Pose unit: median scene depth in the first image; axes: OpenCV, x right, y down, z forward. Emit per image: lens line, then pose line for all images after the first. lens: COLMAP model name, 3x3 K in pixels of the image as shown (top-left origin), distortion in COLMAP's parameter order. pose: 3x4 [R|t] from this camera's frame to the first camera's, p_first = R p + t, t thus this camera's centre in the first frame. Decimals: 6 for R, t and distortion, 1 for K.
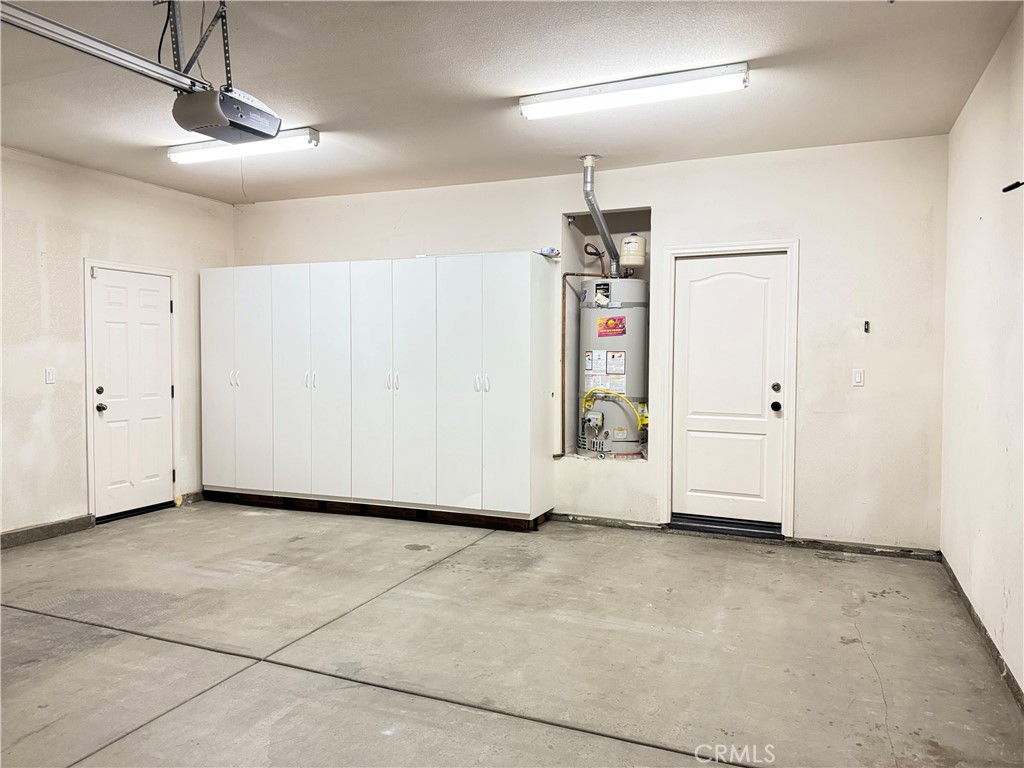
lens RADIAL K [[711.2, 0, 512.0], [0, 711.2, 384.0], [0, 0, 1]] dist [0.003499, -0.048743]
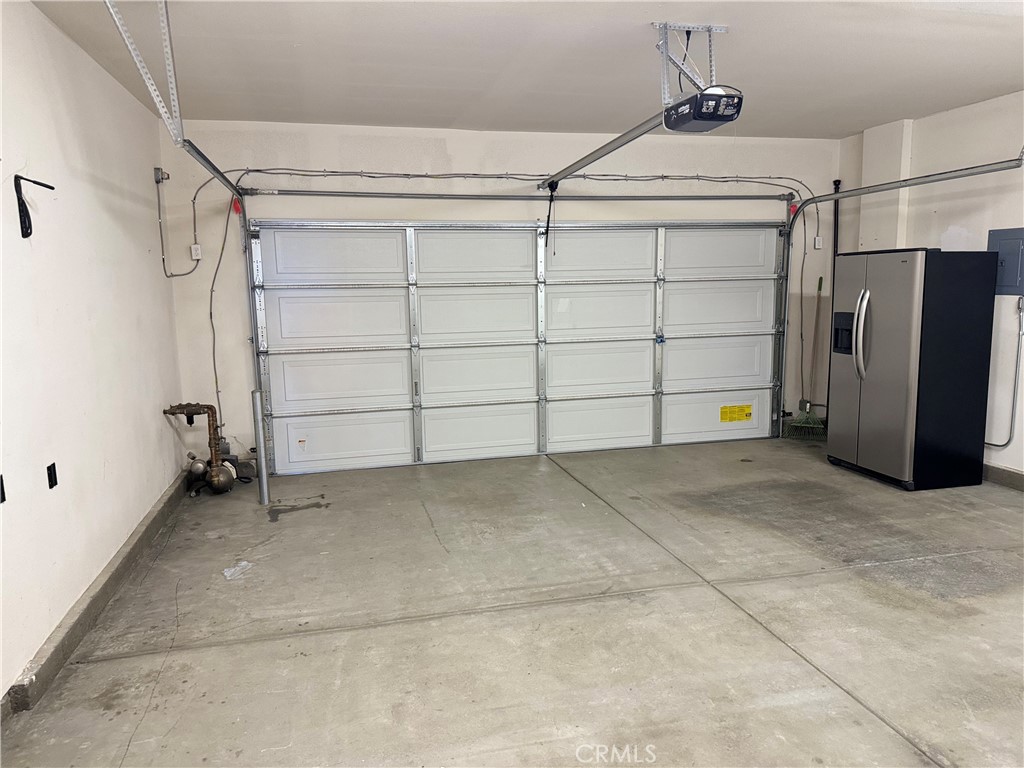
lens RADIAL K [[711.2, 0, 512.0], [0, 711.2, 384.0], [0, 0, 1]] dist [0.003499, -0.048743]
pose [[-0.794221, 0.098511, -0.599590, 0.484483], [-0.012454, 0.983924, 0.178153, -0.108946], [0.607501, 0.148960, -0.780226, 1.453216]]
